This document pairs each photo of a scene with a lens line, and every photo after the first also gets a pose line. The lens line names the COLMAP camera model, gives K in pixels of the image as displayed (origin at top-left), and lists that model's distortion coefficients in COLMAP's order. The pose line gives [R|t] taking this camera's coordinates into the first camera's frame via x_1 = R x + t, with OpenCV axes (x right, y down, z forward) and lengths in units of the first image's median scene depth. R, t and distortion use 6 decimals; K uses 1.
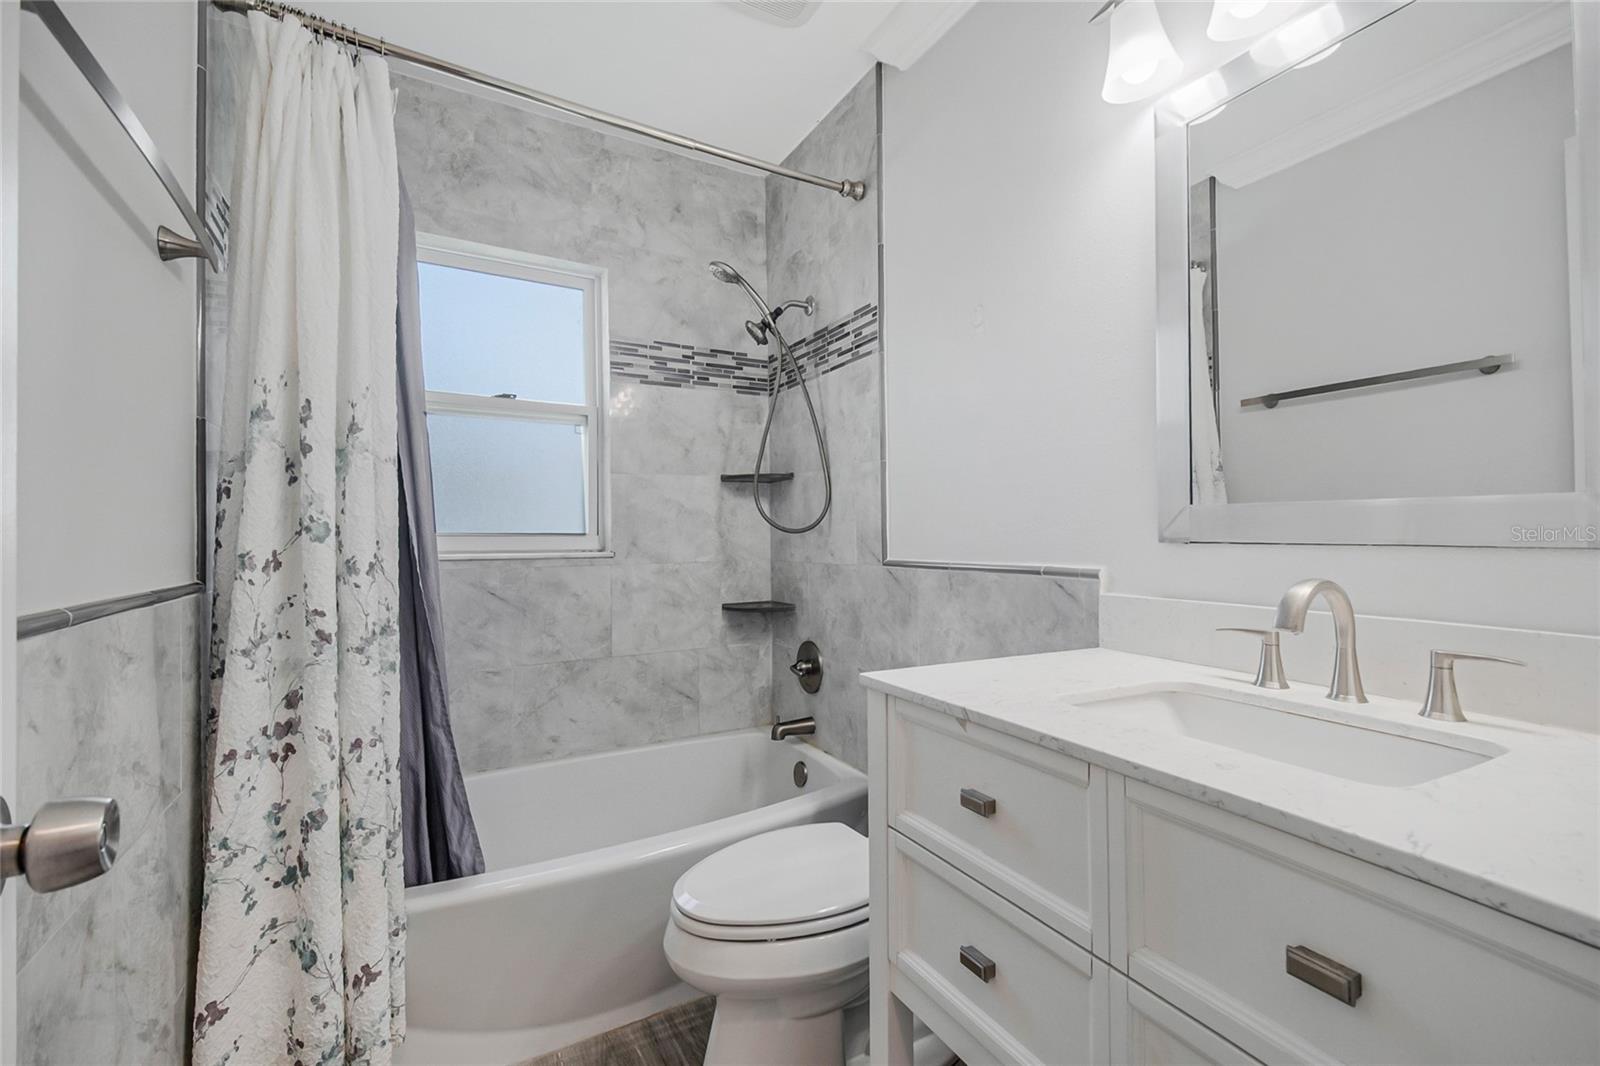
lens RADIAL K [[705.0, 0, 794.4], [0, 705.0, 531.2], [0, 0, 1]] dist [0.016992, -0.011929]
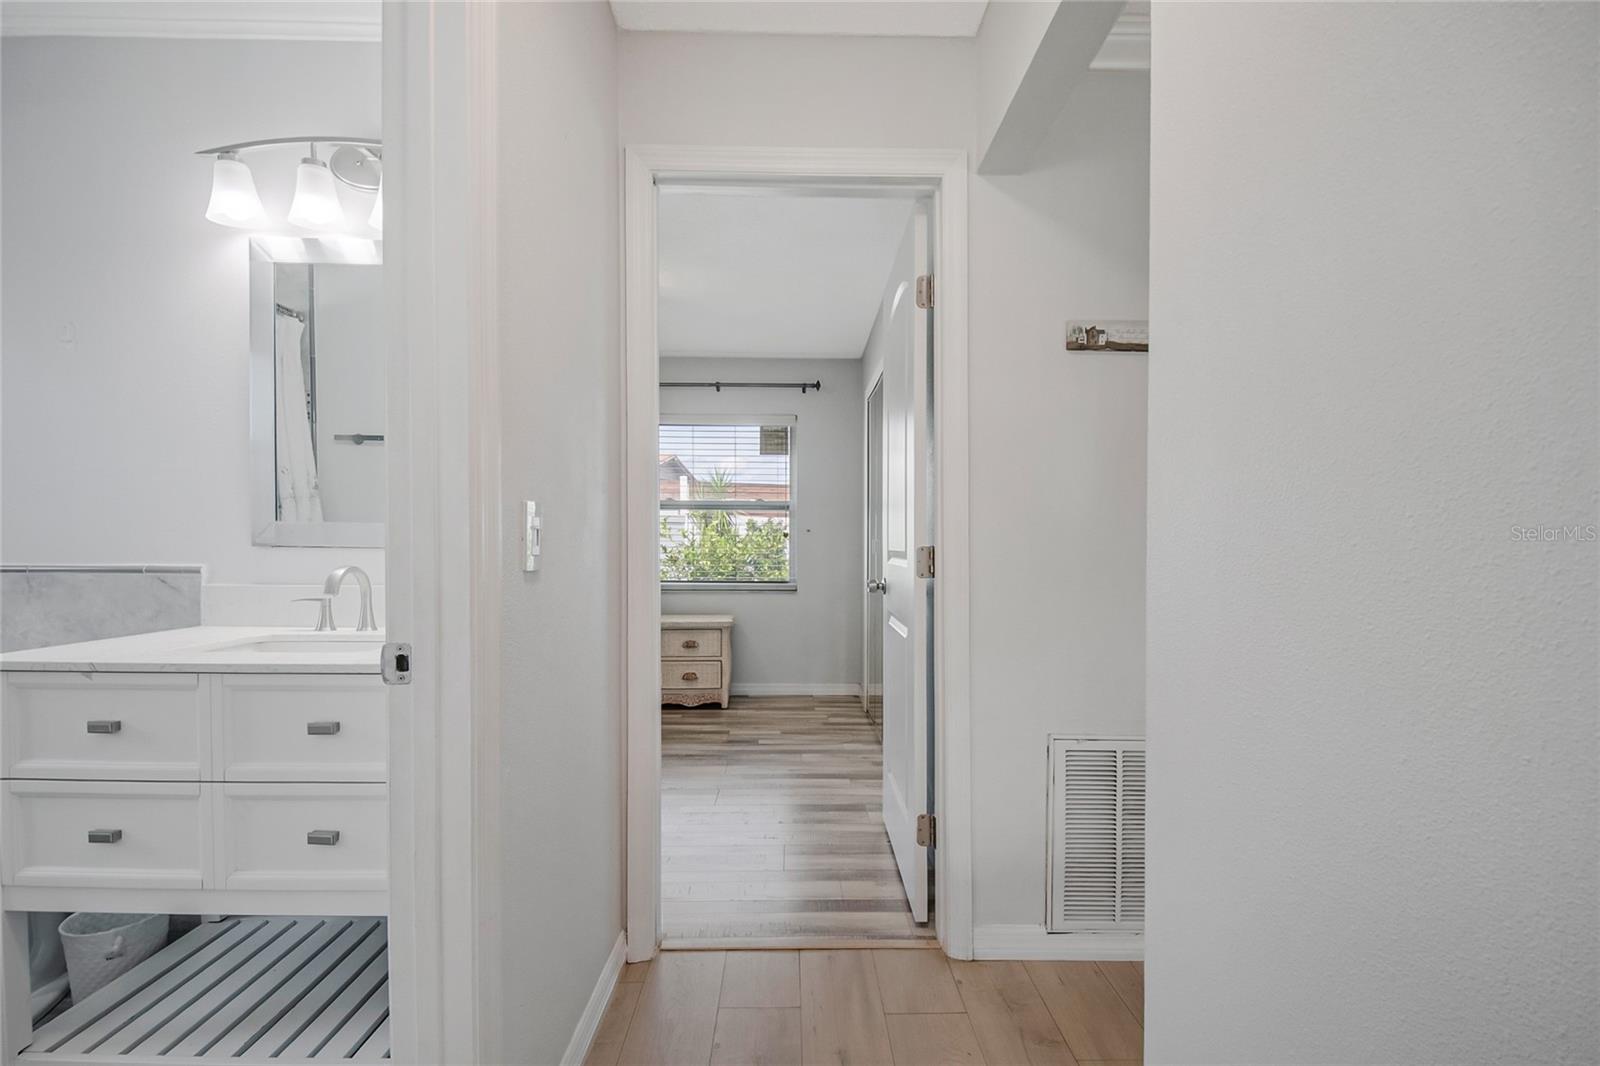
lens RADIAL K [[705.0, 0, 838.7], [0, 705.0, 552.3], [0, 0, 1]] dist [0.016992, -0.011929]
pose [[0.406610, -0.006849, 0.913576, -0.301158], [-0.011829, 0.999849, 0.012761, -0.004799], [-0.913525, -0.015995, 0.406468, -0.640575]]
